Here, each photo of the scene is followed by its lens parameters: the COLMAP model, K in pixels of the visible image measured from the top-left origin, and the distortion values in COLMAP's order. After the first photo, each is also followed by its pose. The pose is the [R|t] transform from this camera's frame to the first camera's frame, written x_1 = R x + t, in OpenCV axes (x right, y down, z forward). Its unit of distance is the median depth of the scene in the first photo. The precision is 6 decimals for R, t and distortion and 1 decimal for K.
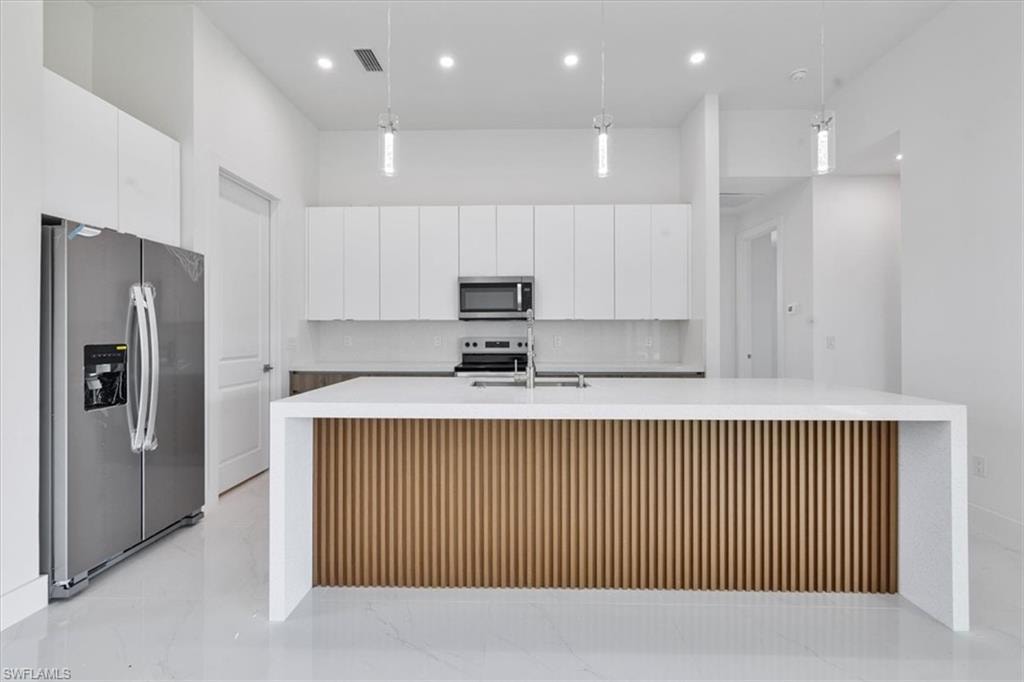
lens RADIAL K [[437.1, 0, 509.3], [0, 437.1, 332.8], [0, 0, 1]] dist [0.004850, 0.000433]
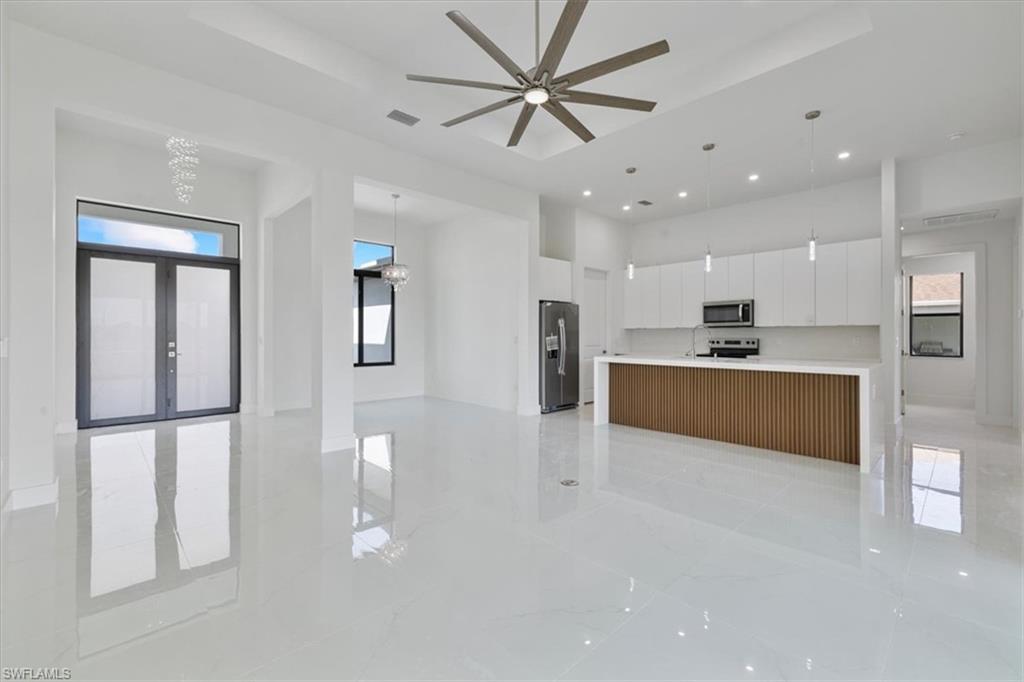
lens RADIAL K [[437.1, 0, 509.7], [0, 437.1, 335.1], [0, 0, 1]] dist [0.004850, 0.000433]
pose [[0.707281, -0.000304, -0.706932, 0.561367], [-0.001093, 0.999998, -0.001523, 0.003555], [0.706931, 0.001849, 0.707280, -0.744910]]
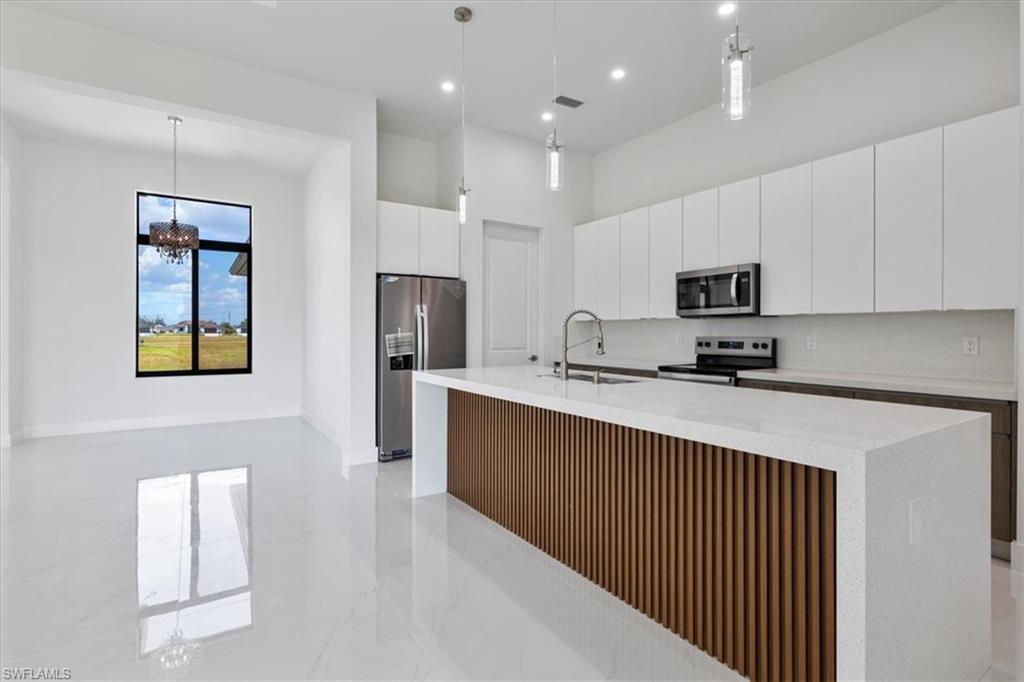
lens RADIAL K [[488.5, 0, 512.8], [0, 488.5, 333.6], [0, 0, 1]] dist [-0.004524, 0.001528]
pose [[0.564266, 0.005440, -0.825575, 0.564541], [-0.002488, 0.999985, 0.004889, 0.000622], [0.825589, -0.000705, 0.564272, 0.106295]]
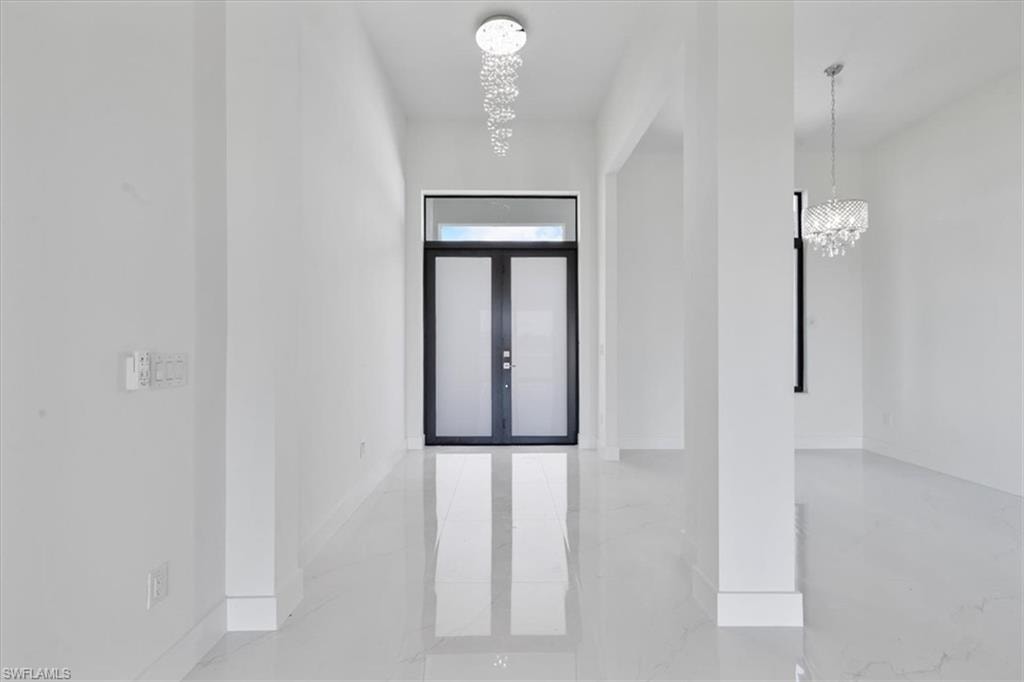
lens RADIAL K [[378.7, 0, 507.2], [0, 378.7, 343.9], [0, 0, 1]] dist [-0.003427, -0.000019]
pose [[0.041631, 0.000061, -0.999133, -0.229767], [-0.001207, 0.999999, 0.000011, 0.006551], [0.999132, 0.001205, 0.041631, -0.548457]]
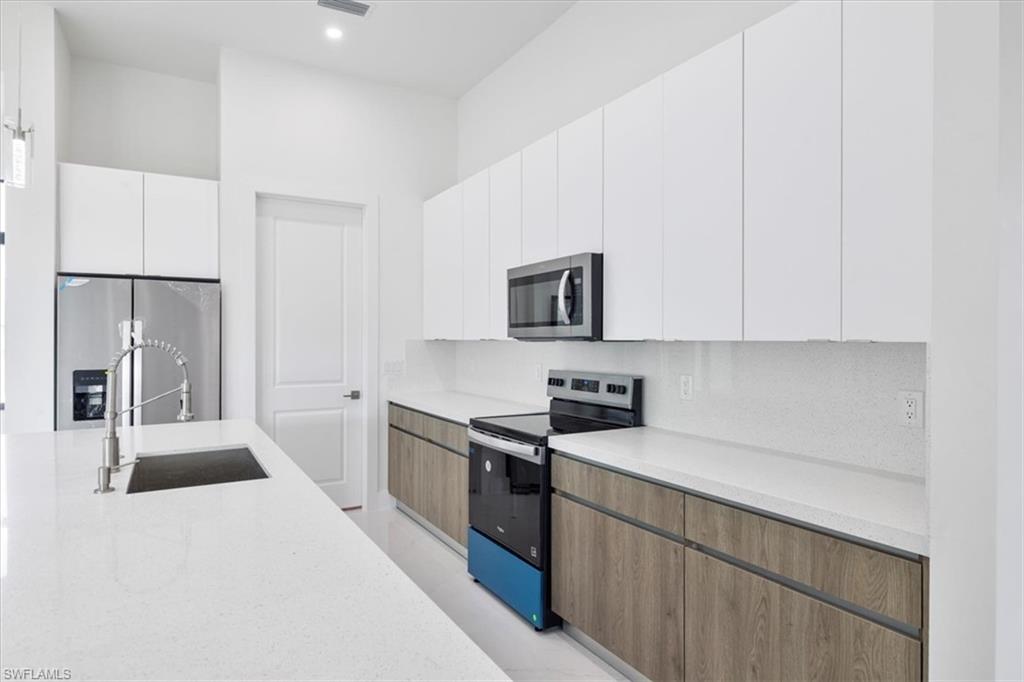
lens RADIAL K [[579.0, 0, 512.1], [0, 579.0, 339.6], [0, 0, 1]] dist [0.001242, 0.000016]
pose [[0.520327, 0.004134, -0.853957, 0.570538], [-0.000739, 0.999990, 0.004390, -0.034398], [0.853967, -0.001653, 0.520325, 0.593751]]
